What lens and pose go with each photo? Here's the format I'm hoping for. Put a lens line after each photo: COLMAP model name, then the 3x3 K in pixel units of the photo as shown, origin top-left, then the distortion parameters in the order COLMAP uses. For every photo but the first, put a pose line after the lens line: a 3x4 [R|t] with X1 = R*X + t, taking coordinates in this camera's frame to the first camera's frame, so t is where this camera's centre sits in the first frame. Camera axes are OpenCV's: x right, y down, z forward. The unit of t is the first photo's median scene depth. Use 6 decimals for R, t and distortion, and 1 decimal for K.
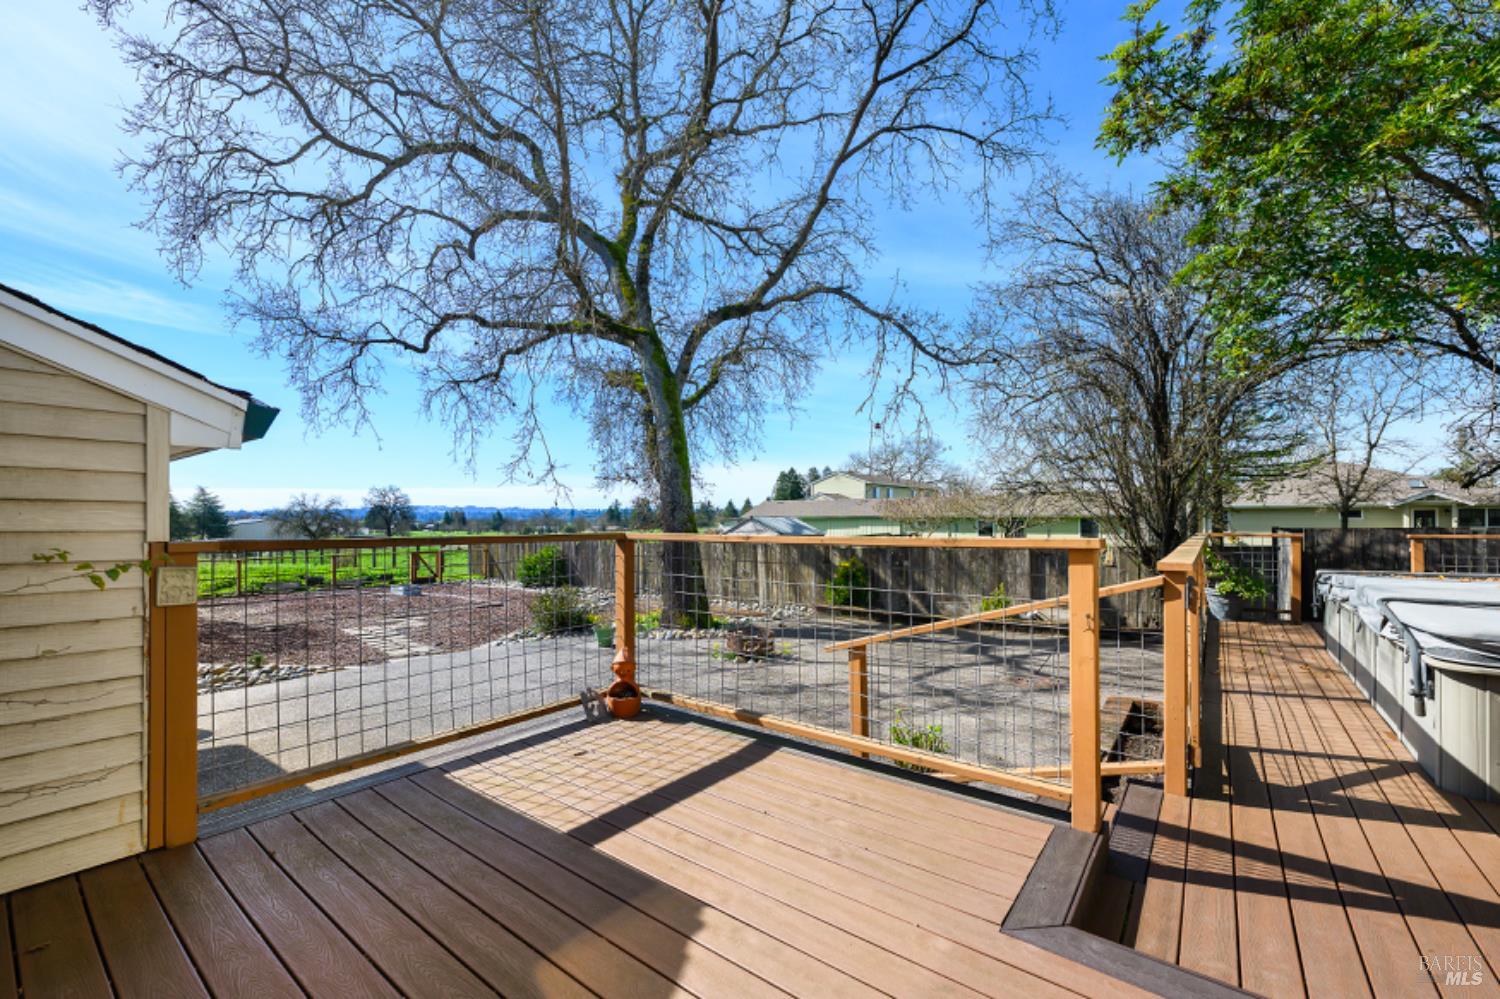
lens RADIAL K [[619.9, 0, 752.4], [0, 619.9, 518.6], [0, 0, 1]] dist [-0.000185, -0.000949]
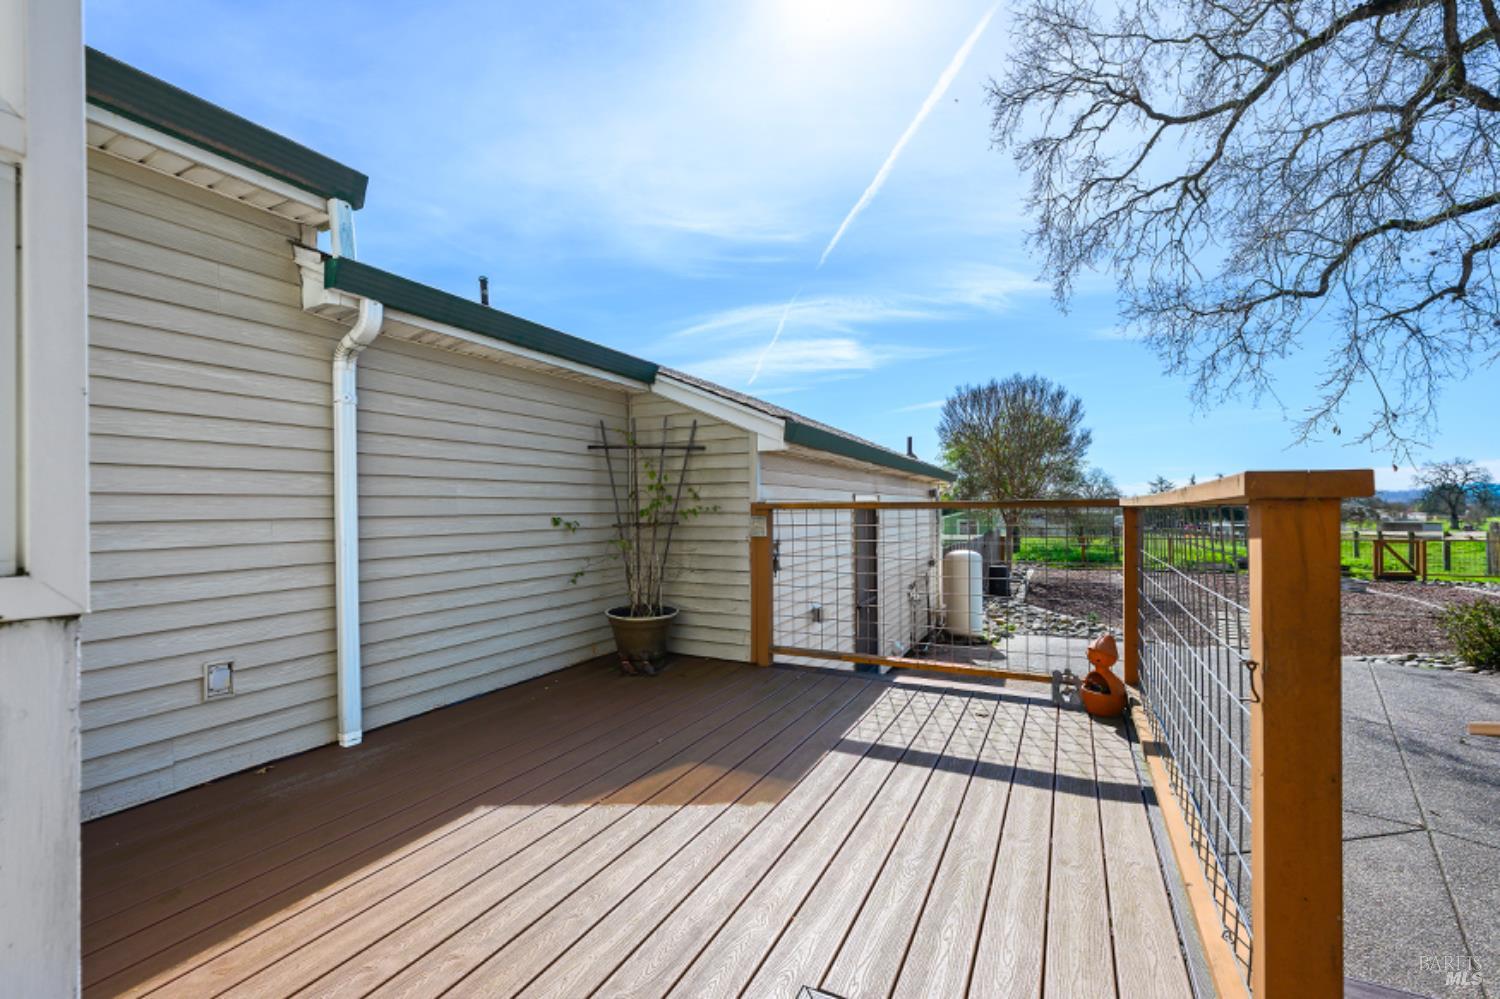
lens RADIAL K [[619.9, 0, 748.7], [0, 619.9, 509.2], [0, 0, 1]] dist [-0.000185, -0.000949]
pose [[0.182500, 0.000816, -0.983206, 0.144607], [0.009514, 0.999951, 0.002596, 0.008072], [0.983160, -0.009828, 0.182483, 0.099357]]
